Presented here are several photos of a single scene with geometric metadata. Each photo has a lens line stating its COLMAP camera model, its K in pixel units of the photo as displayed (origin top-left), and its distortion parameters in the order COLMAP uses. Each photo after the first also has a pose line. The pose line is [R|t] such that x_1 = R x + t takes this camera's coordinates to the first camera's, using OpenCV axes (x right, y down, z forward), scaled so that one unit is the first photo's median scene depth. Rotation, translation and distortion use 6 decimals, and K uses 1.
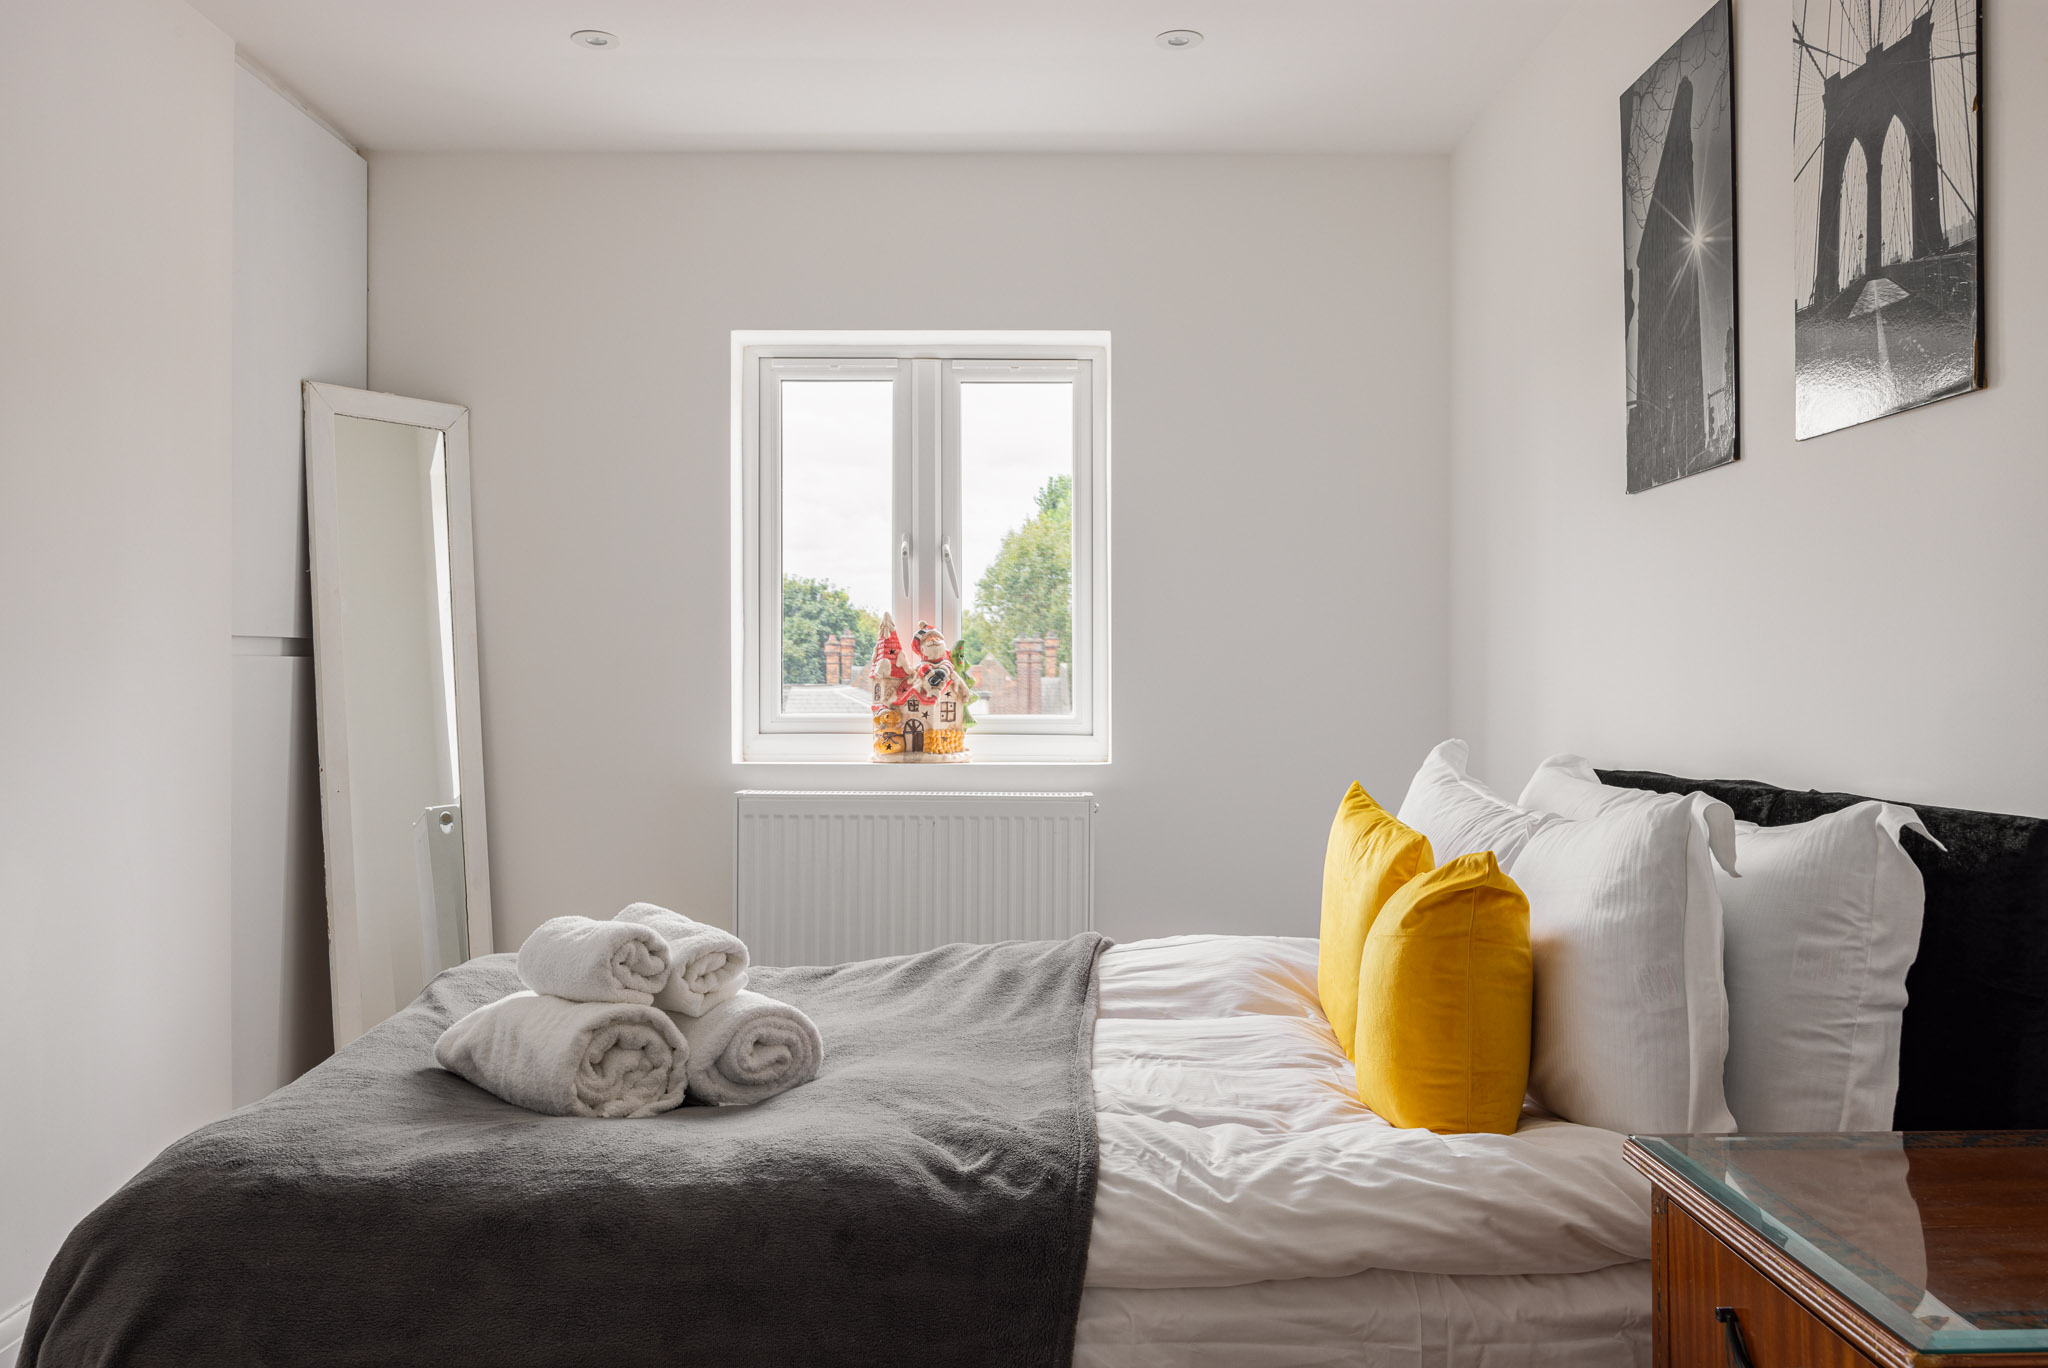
lens RADIAL K [[1580.3, 0, 1025.6], [0, 1580.3, 680.8], [0, 0, 1]] dist [-0.004081, -0.002130]
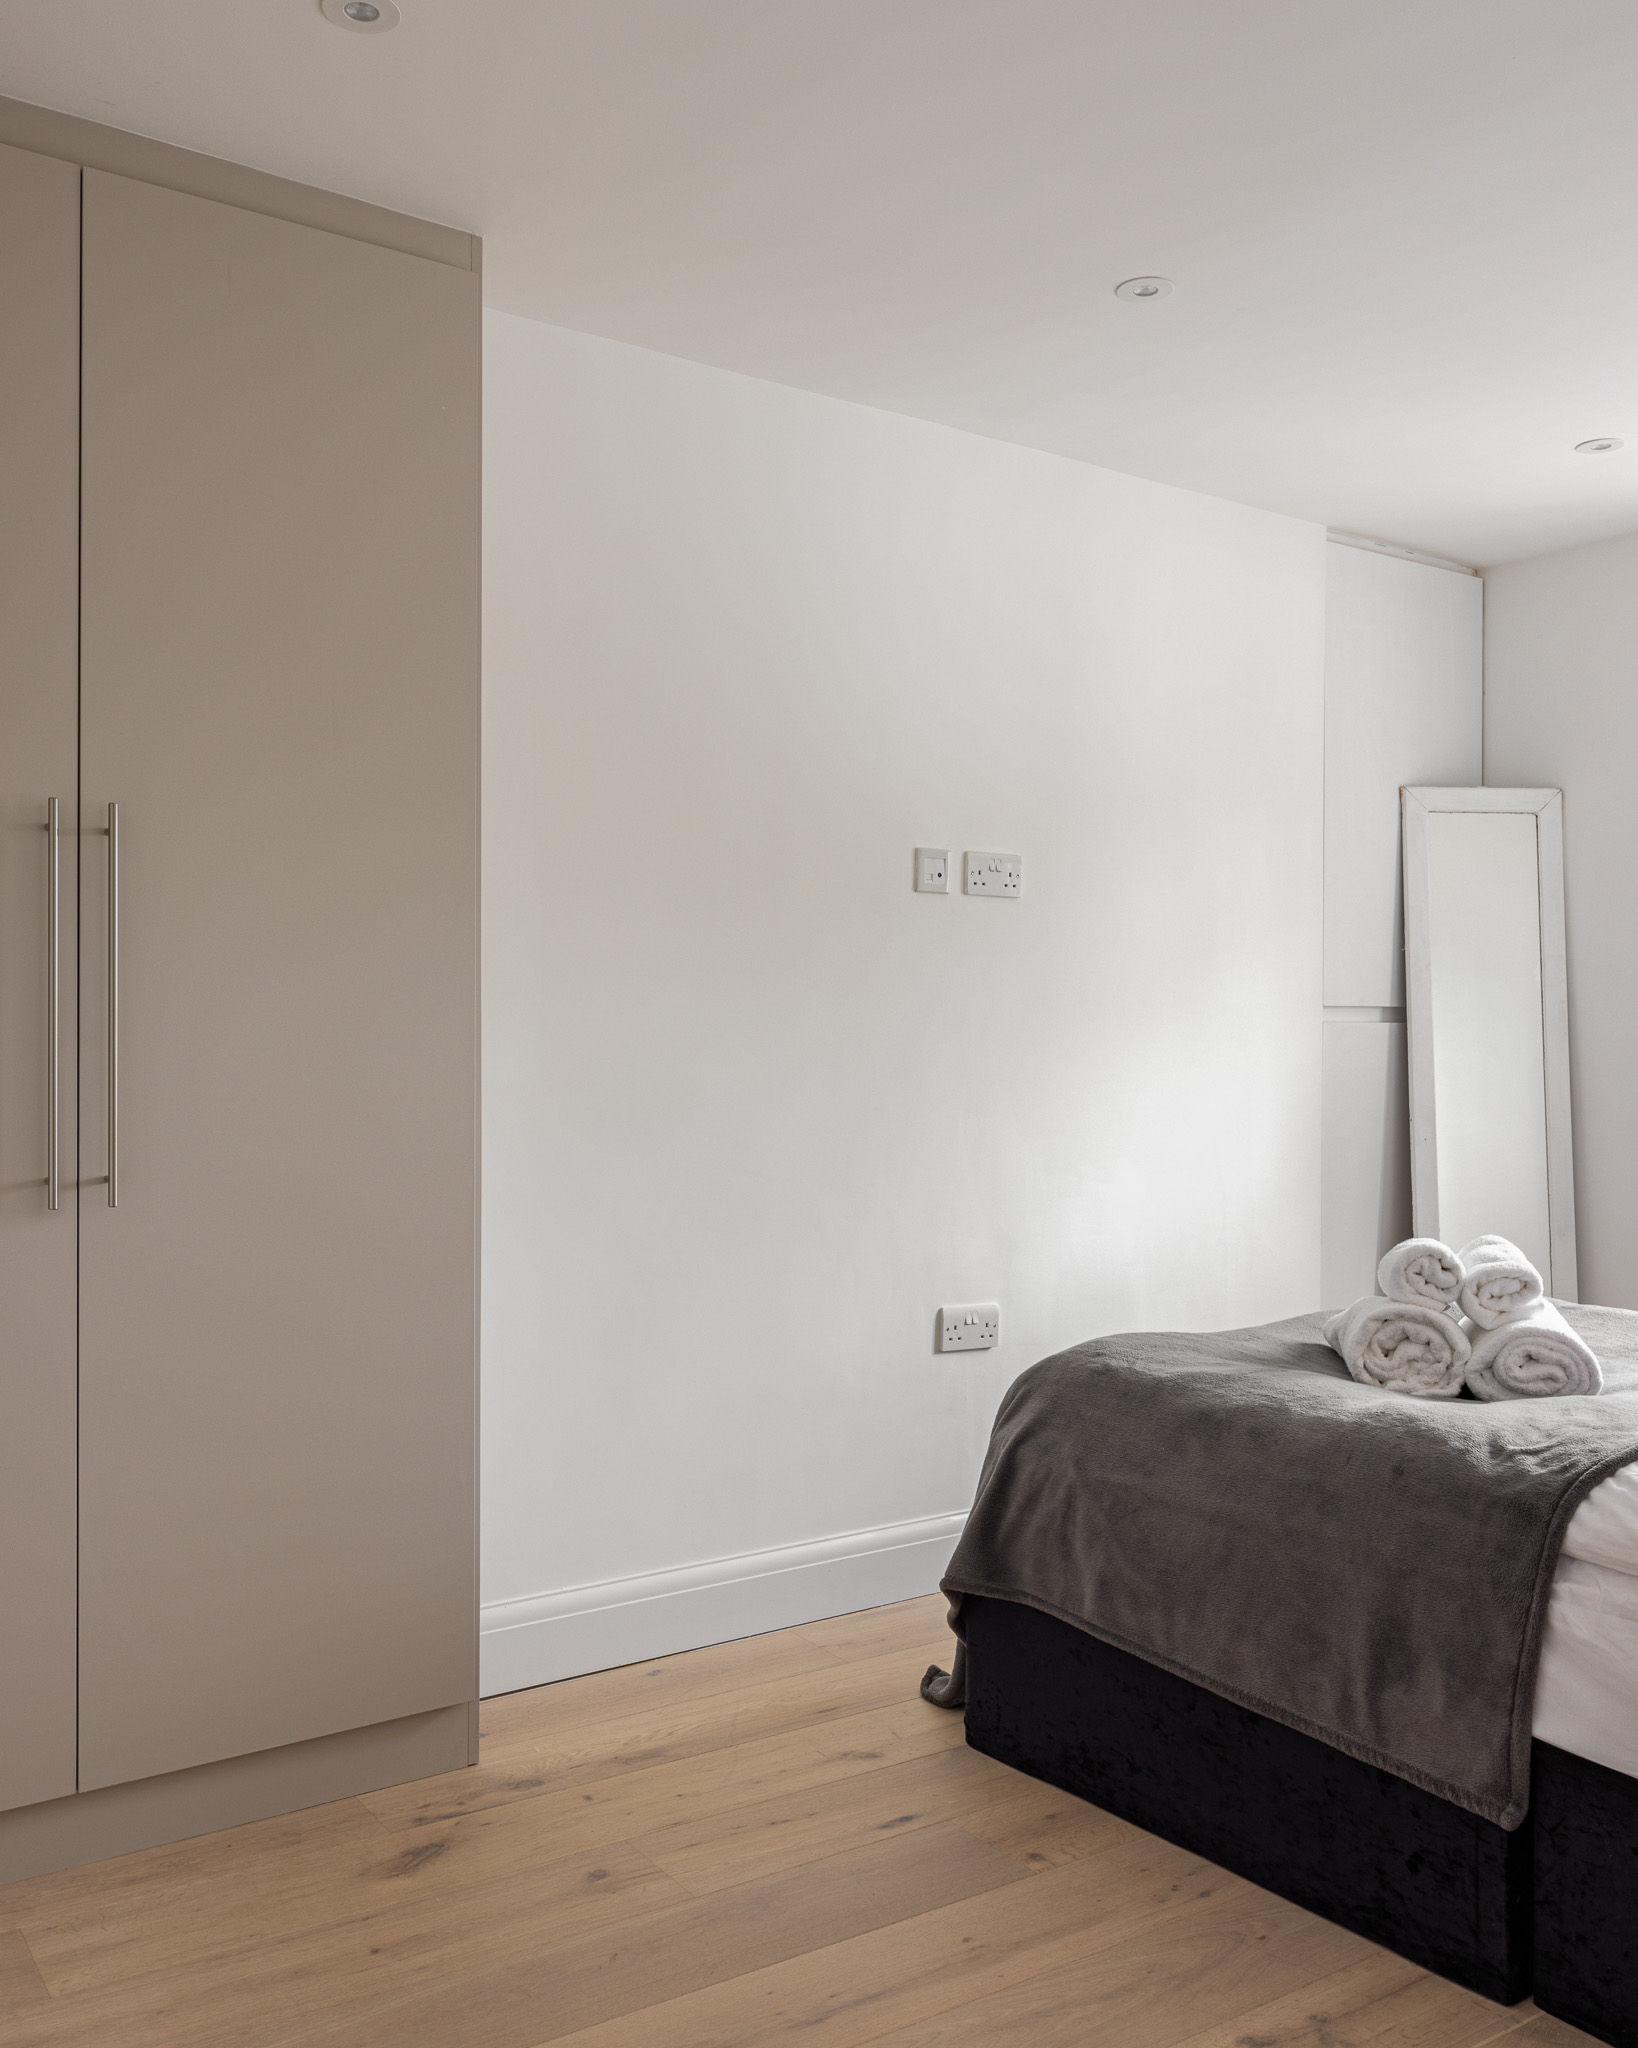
lens RADIAL K [[1810.7, 0, 818.7], [0, 1810.7, 1011.7], [0, 0, 1]] dist [0.004121, -0.007590]
pose [[0.564643, -0.007289, -0.825303, 0.646166], [-0.007405, 0.999876, -0.013898, -0.002097], [0.825302, 0.013959, 0.564519, -0.184681]]
